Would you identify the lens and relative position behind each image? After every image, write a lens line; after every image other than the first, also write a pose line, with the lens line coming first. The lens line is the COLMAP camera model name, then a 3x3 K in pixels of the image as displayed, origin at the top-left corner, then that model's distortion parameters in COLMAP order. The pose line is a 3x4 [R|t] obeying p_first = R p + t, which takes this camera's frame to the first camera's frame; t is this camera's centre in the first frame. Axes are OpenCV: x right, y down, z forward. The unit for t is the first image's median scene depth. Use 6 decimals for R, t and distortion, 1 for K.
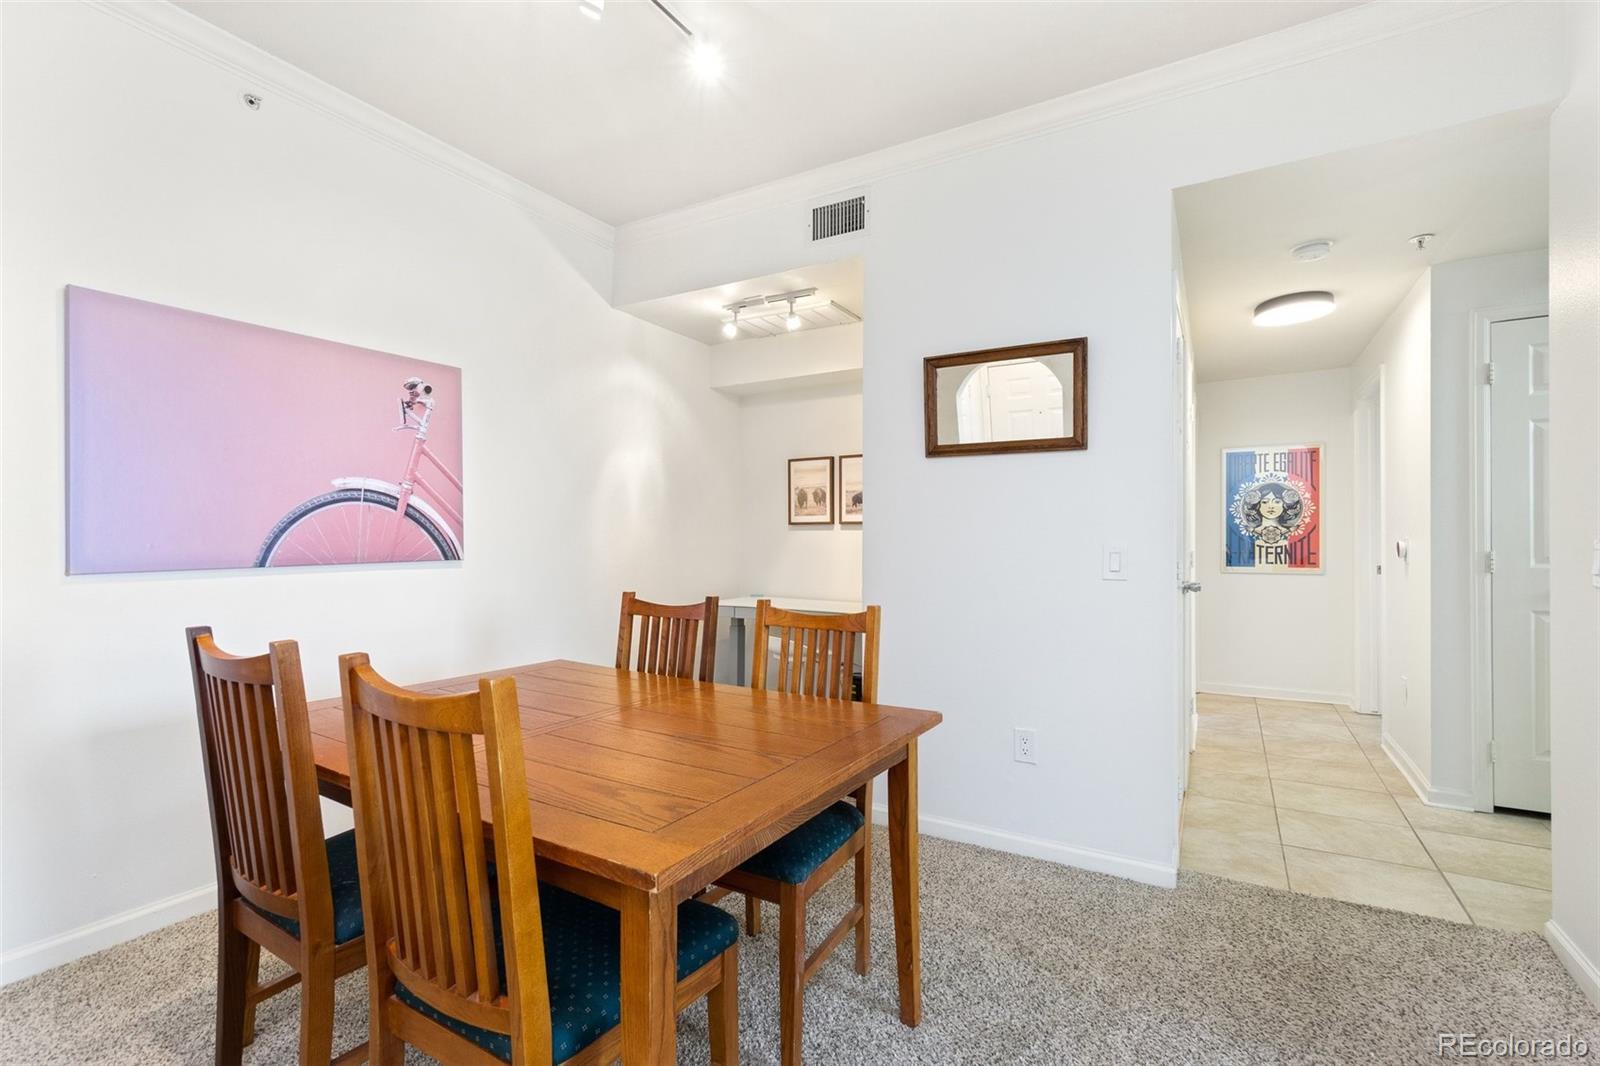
lens RADIAL K [[715.2, 0, 788.2], [0, 715.2, 540.3], [0, 0, 1]] dist [-0.000708, -0.001192]
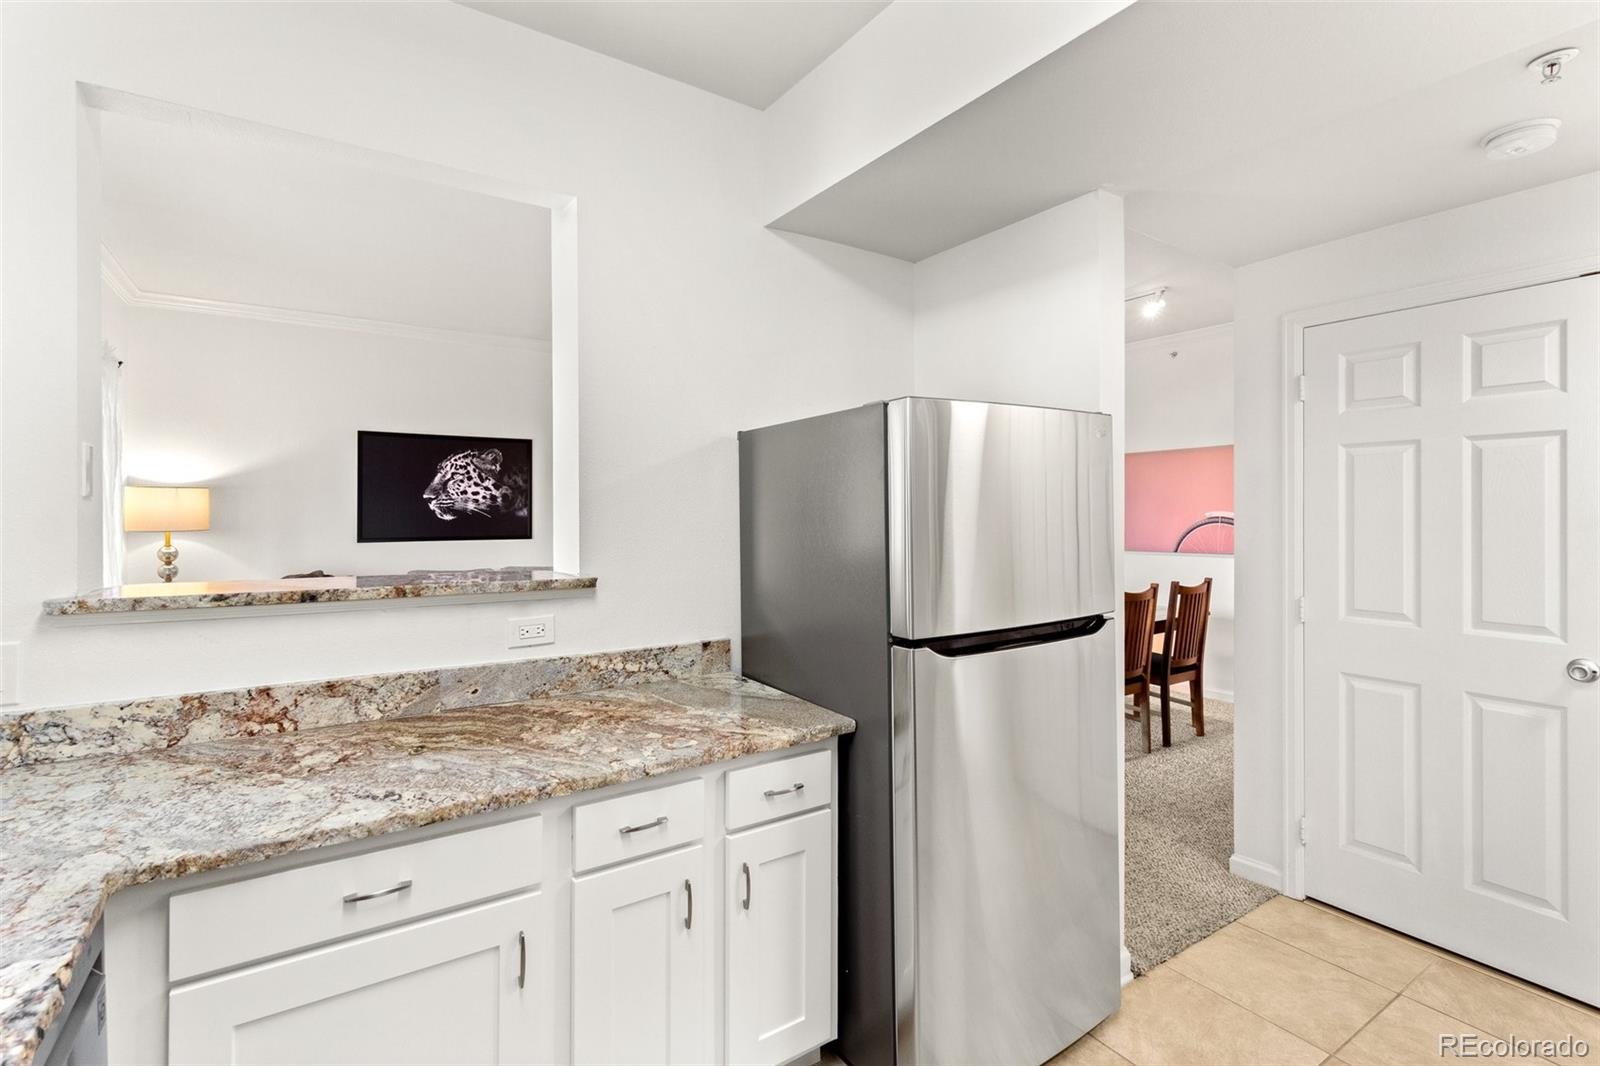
lens RADIAL K [[715.2, 0, 790.4], [0, 715.2, 518.2], [0, 0, 1]] dist [-0.000708, -0.001192]
pose [[-0.452902, 0.013797, -0.891454, 1.632283], [0.005888, 0.999905, 0.012484, -0.094987], [0.891541, 0.000405, -0.452940, 0.752795]]
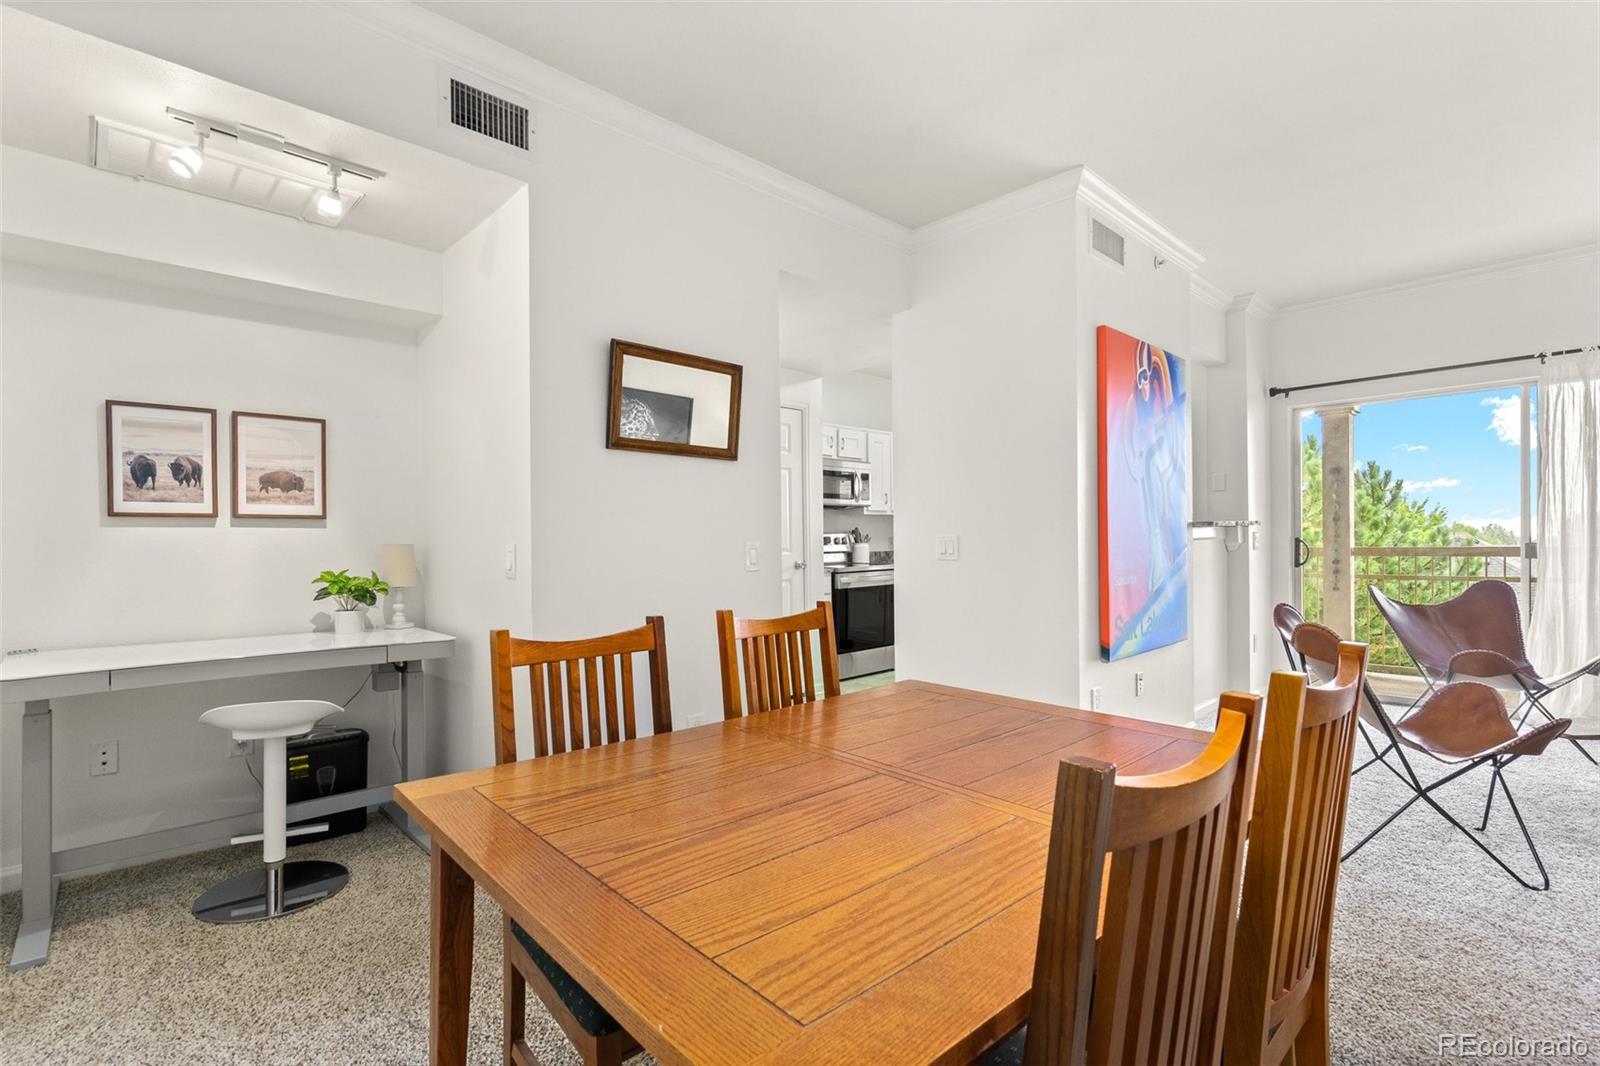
lens RADIAL K [[715.2, 0, 791.7], [0, 715.2, 539.3], [0, 0, 1]] dist [-0.000708, -0.001192]
pose [[0.297093, -0.003157, 0.954843, -0.593007], [0.008225, 0.999966, 0.000747, 0.000697], [-0.954813, 0.007632, 0.297109, 0.503305]]
